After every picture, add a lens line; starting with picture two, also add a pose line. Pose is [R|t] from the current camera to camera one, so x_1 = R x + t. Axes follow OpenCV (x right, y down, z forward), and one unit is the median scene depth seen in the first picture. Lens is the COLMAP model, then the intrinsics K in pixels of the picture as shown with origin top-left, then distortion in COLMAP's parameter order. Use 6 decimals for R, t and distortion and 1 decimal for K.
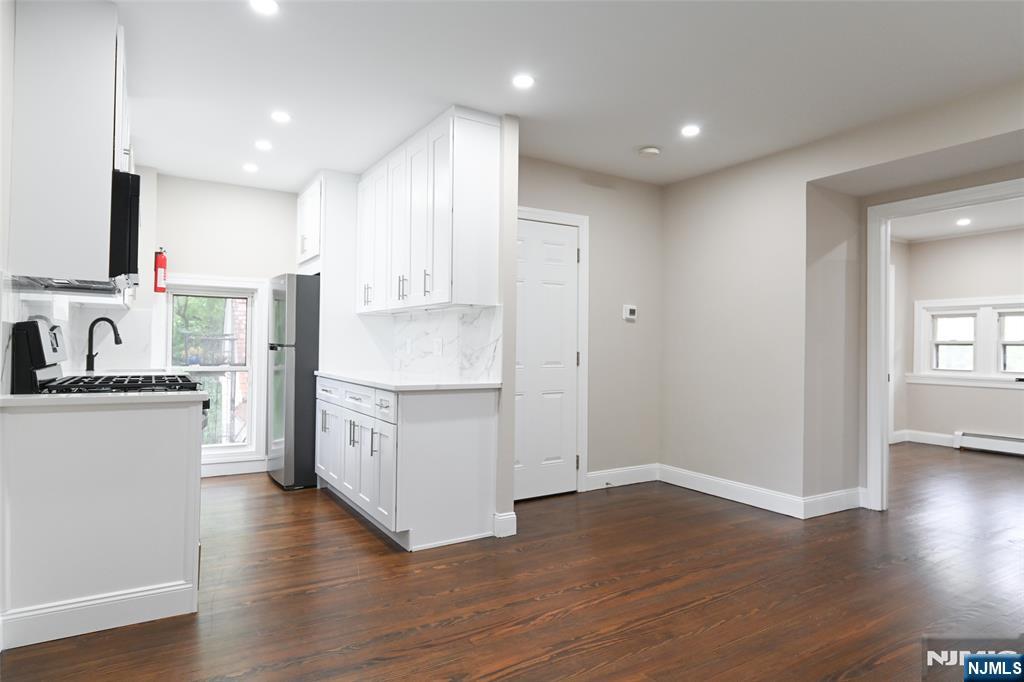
lens RADIAL K [[589.3, 0, 512.0], [0, 589.3, 341.0], [0, 0, 1]] dist [0.000757, 0.002155]
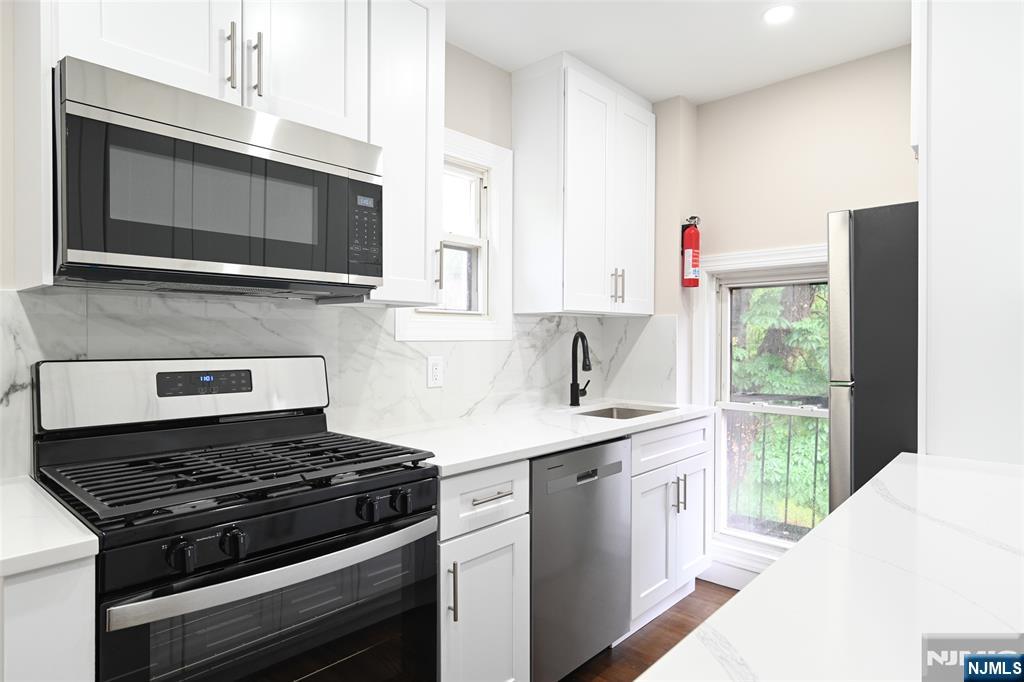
lens RADIAL K [[589.3, 0, 512.0], [0, 589.3, 341.0], [0, 0, 1]] dist [0.000757, 0.002155]
pose [[0.282364, -0.012000, -0.959232, -0.038725], [0.013727, 0.999870, -0.008467, -0.022013], [0.959209, -0.010777, 0.282492, 0.666908]]
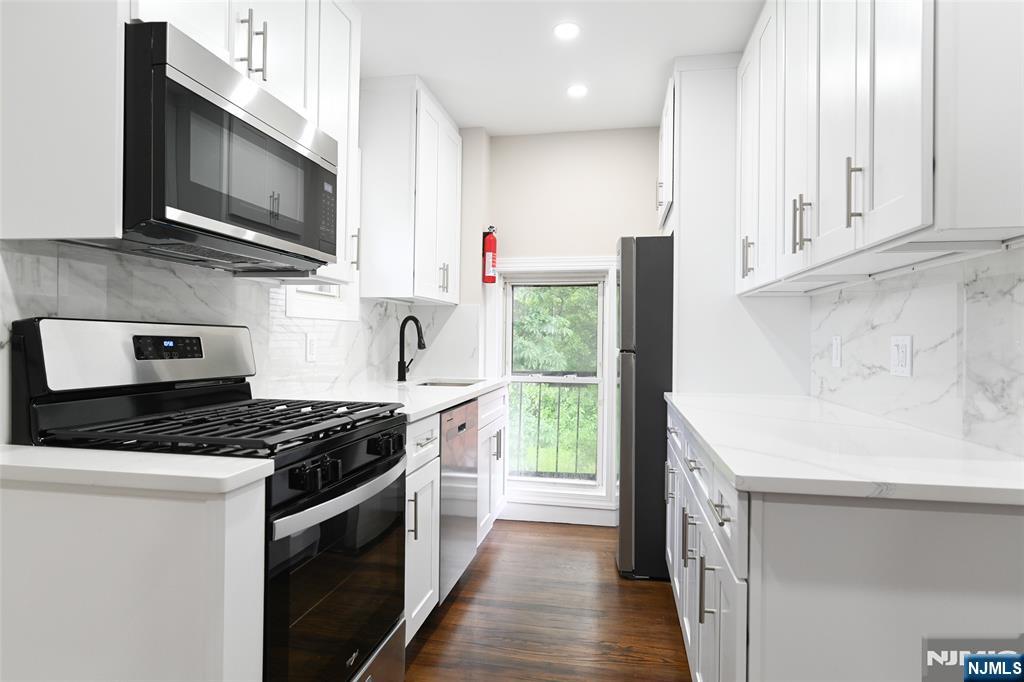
lens RADIAL K [[589.3, 0, 512.0], [0, 589.3, 341.0], [0, 0, 1]] dist [0.000757, 0.002155]
pose [[0.741216, -0.006432, -0.671235, -0.042955], [0.008412, 0.999965, -0.000292, -0.003564], [0.671213, -0.005430, 0.741244, 0.454126]]
